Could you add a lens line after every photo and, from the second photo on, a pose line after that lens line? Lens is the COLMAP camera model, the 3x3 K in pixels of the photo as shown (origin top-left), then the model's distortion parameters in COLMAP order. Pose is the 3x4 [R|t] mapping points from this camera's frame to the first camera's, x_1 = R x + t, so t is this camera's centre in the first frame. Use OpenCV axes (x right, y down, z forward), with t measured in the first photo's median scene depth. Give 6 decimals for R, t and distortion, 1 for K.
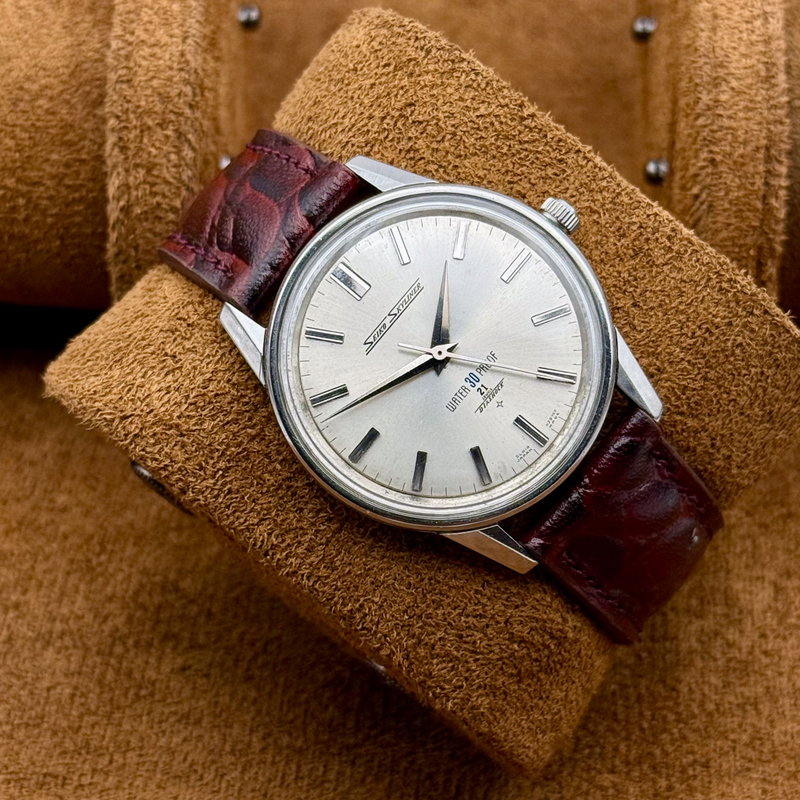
lens RADIAL K [[2315.2, 0, 396.9], [0, 2315.2, 416.1], [0, 0, 1]] dist [0.093974, 1.401303]
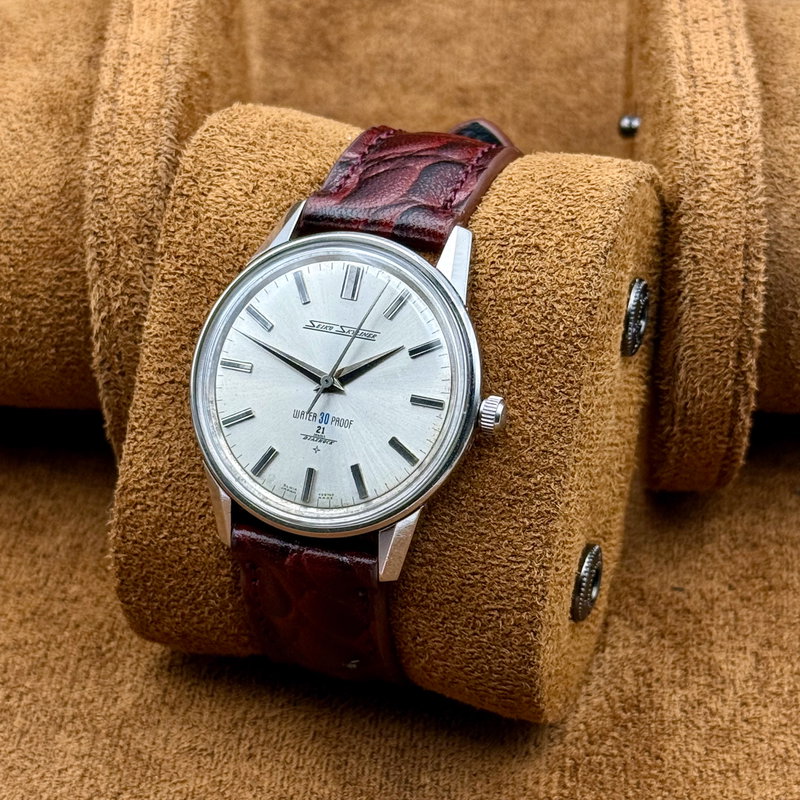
lens RADIAL K [[2315.2, 0, 396.9], [0, 2315.2, 416.1], [0, 0, 1]] dist [0.093974, 1.401303]
pose [[0.451664, 0.866817, -0.211252, 0.278875], [-0.807153, 0.497881, 0.317204, -0.392856], [0.380136, 0.027243, 0.924529, -0.038033]]
